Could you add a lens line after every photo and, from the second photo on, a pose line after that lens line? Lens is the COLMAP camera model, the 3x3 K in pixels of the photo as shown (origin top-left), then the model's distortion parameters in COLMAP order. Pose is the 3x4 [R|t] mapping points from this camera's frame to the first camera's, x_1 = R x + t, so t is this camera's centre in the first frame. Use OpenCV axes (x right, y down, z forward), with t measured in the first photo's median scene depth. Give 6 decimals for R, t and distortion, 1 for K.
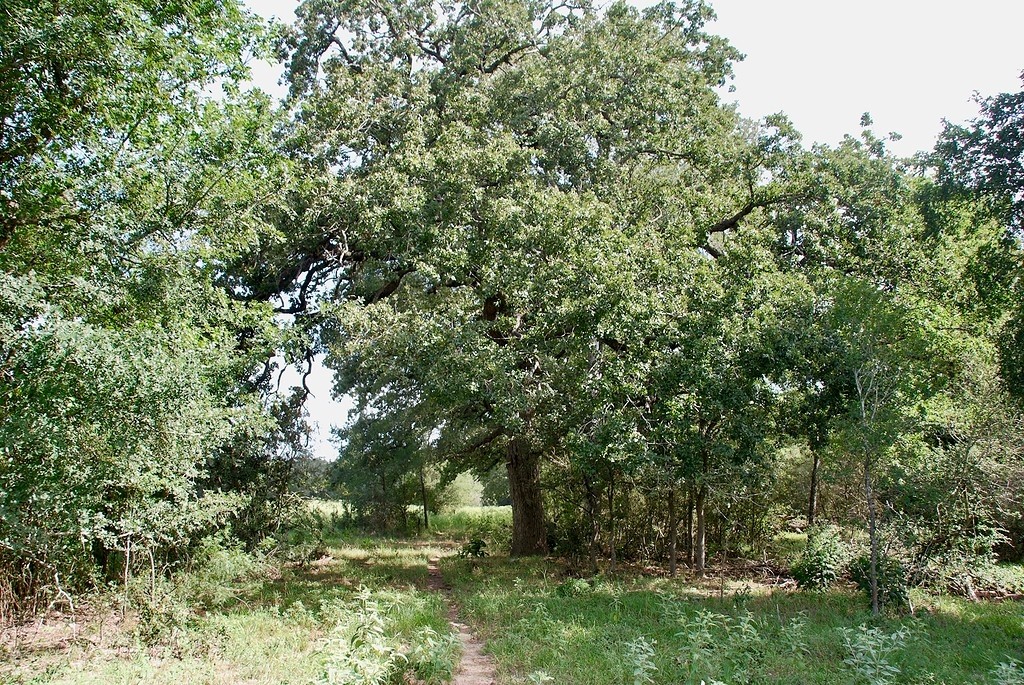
lens RADIAL K [[883.3, 0, 512.0], [0, 883.3, 342.5], [0, 0, 1]] dist [-0.001684, 0.003196]
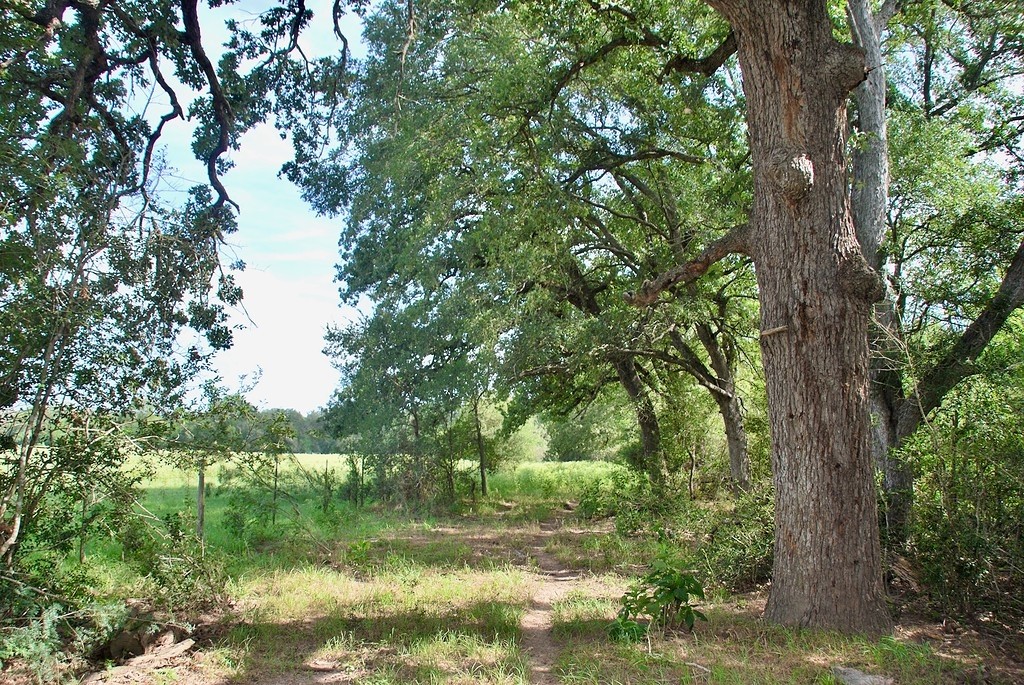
lens RADIAL K [[883.3, 0, 512.0], [0, 883.3, 342.5], [0, 0, 1]] dist [-0.001684, 0.003196]
pose [[0.998586, -0.000479, -0.053157, -0.048847], [0.003078, 0.998803, 0.048825, 0.075902], [0.053070, -0.048920, 0.997392, 0.412559]]
